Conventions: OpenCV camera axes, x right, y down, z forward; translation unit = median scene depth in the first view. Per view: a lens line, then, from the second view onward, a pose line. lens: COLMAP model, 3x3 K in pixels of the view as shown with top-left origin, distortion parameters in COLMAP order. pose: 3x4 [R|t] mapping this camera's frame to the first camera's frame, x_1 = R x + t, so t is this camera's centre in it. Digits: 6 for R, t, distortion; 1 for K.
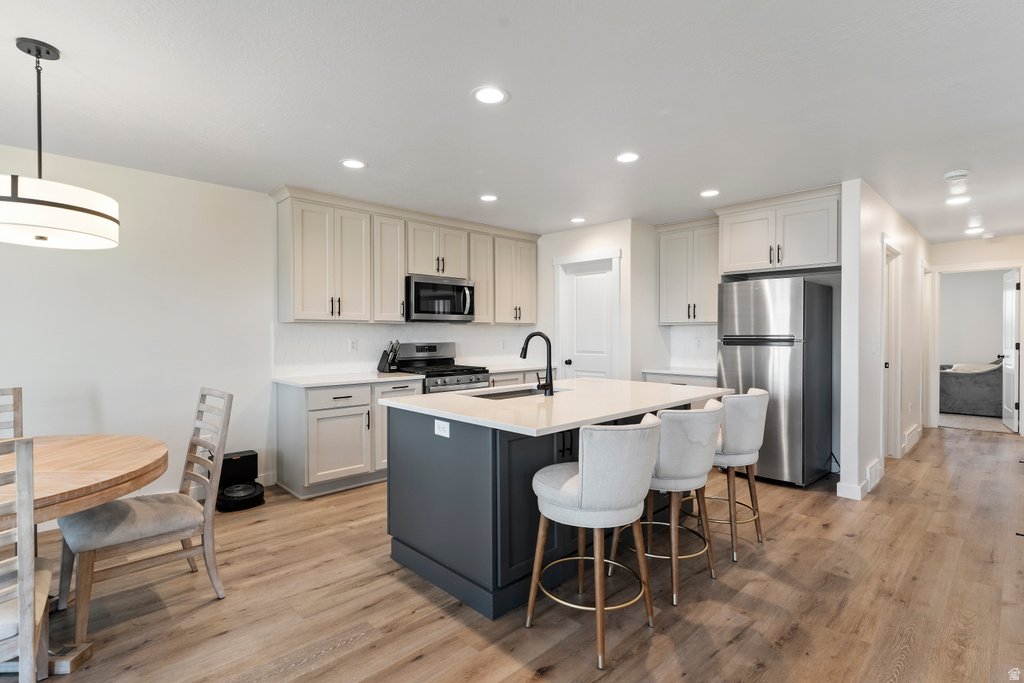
lens RADIAL K [[501.2, 0, 505.8], [0, 501.2, 336.4], [0, 0, 1]] dist [0.013595, -0.004315]
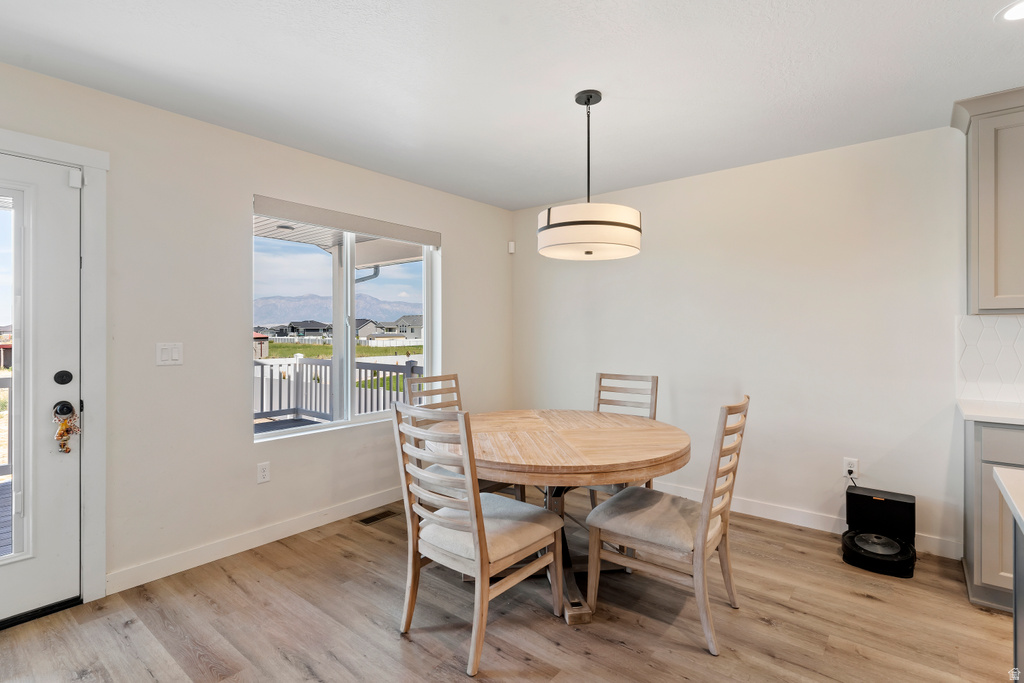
lens RADIAL K [[501.2, 0, 516.9], [0, 501.2, 329.4], [0, 0, 1]] dist [0.013595, -0.004315]
pose [[0.132358, -0.001199, -0.991201, 0.122797], [-0.006845, 0.999974, -0.002124, -0.003961], [0.991178, 0.007066, 0.132347, 0.332745]]
